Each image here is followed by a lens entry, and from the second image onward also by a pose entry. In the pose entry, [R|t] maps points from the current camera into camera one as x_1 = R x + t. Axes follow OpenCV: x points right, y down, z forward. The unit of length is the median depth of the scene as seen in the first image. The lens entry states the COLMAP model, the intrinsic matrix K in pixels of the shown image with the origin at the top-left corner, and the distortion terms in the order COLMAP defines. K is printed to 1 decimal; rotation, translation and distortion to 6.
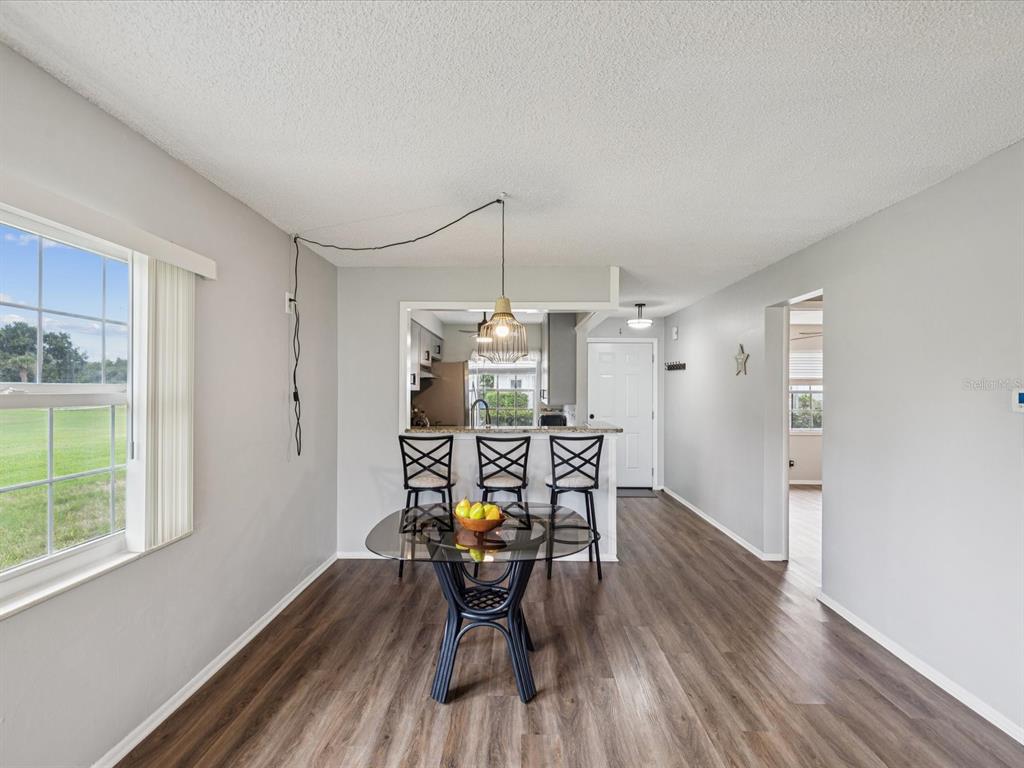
lens RADIAL K [[494.5, 0, 514.4], [0, 494.5, 388.3], [0, 0, 1]] dist [0.004602, -0.000621]
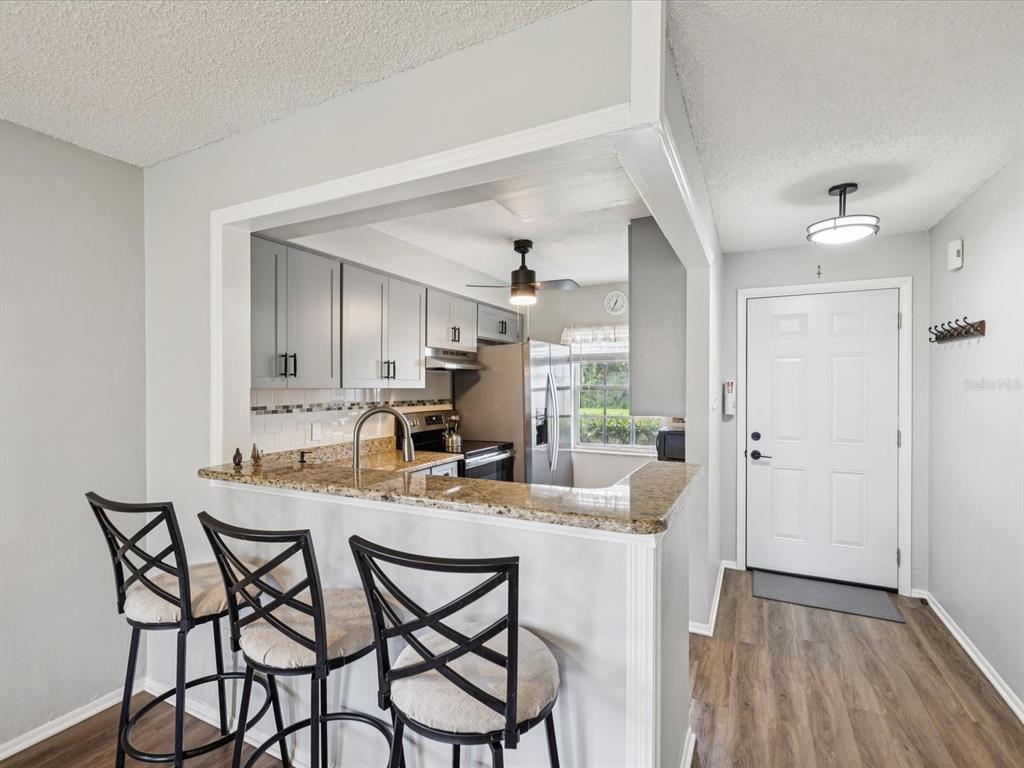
lens RADIAL K [[494.5, 0, 507.8], [0, 494.5, 390.6], [0, 0, 1]] dist [0.004602, -0.000621]
pose [[0.897514, -0.002630, -0.440977, 0.260928], [0.005864, 0.999965, 0.005972, 0.003839], [0.440946, -0.007946, 0.897498, 0.692598]]
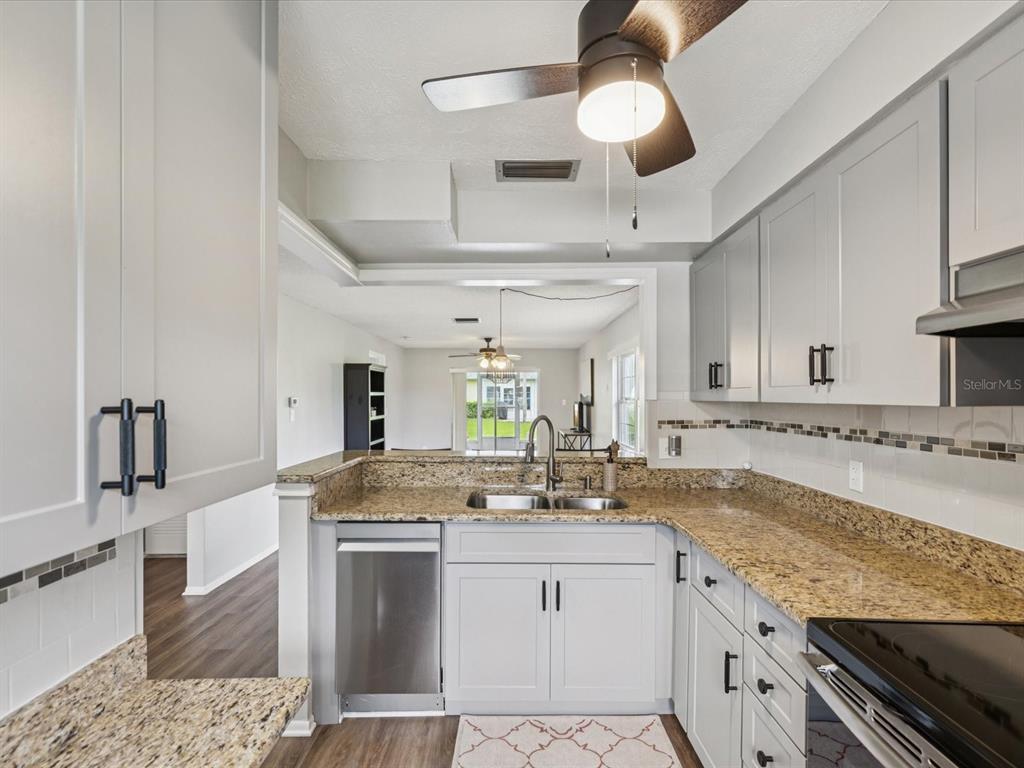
lens RADIAL K [[494.5, 0, 516.3], [0, 494.5, 398.0], [0, 0, 1]] dist [0.004602, -0.000621]
pose [[-0.999964, -0.003736, -0.007655, -0.038558], [-0.003737, 0.999993, 0.000143, -0.000131], [0.007655, 0.000171, -0.999971, 1.732077]]
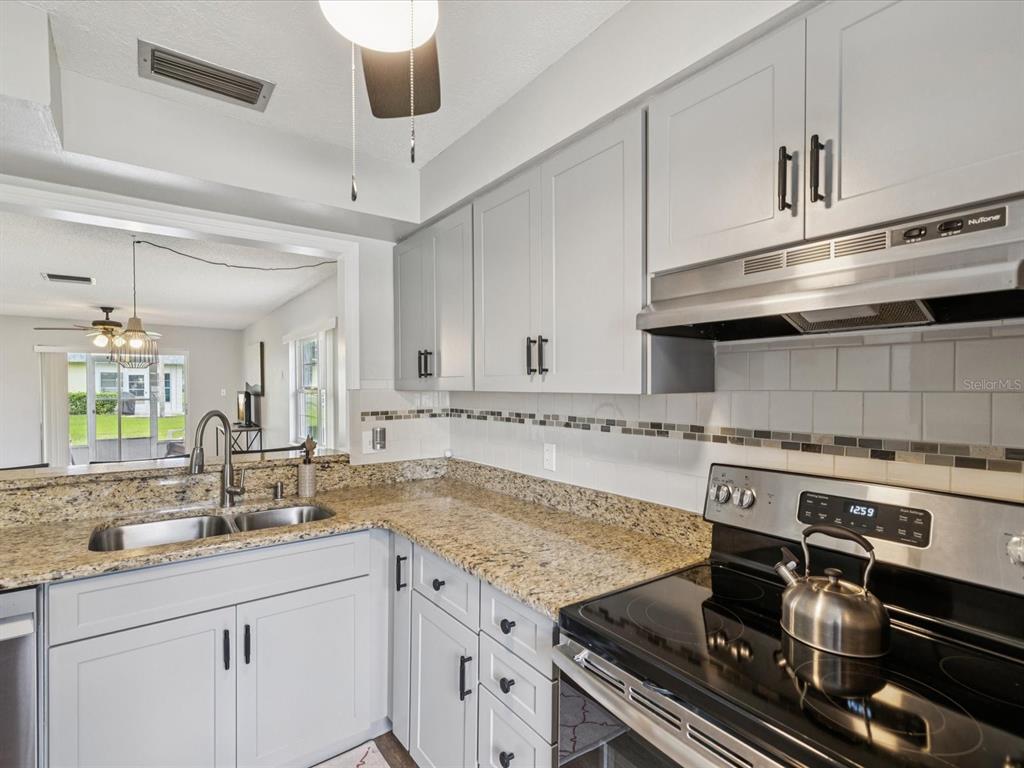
lens RADIAL K [[494.5, 0, 510.7], [0, 494.5, 393.2], [0, 0, 1]] dist [0.004602, -0.000621]
pose [[-0.802014, 0.007320, -0.597261, -0.019435], [0.000021, 0.999925, 0.012227, -0.000987], [0.597306, 0.009794, -0.801954, 1.659935]]
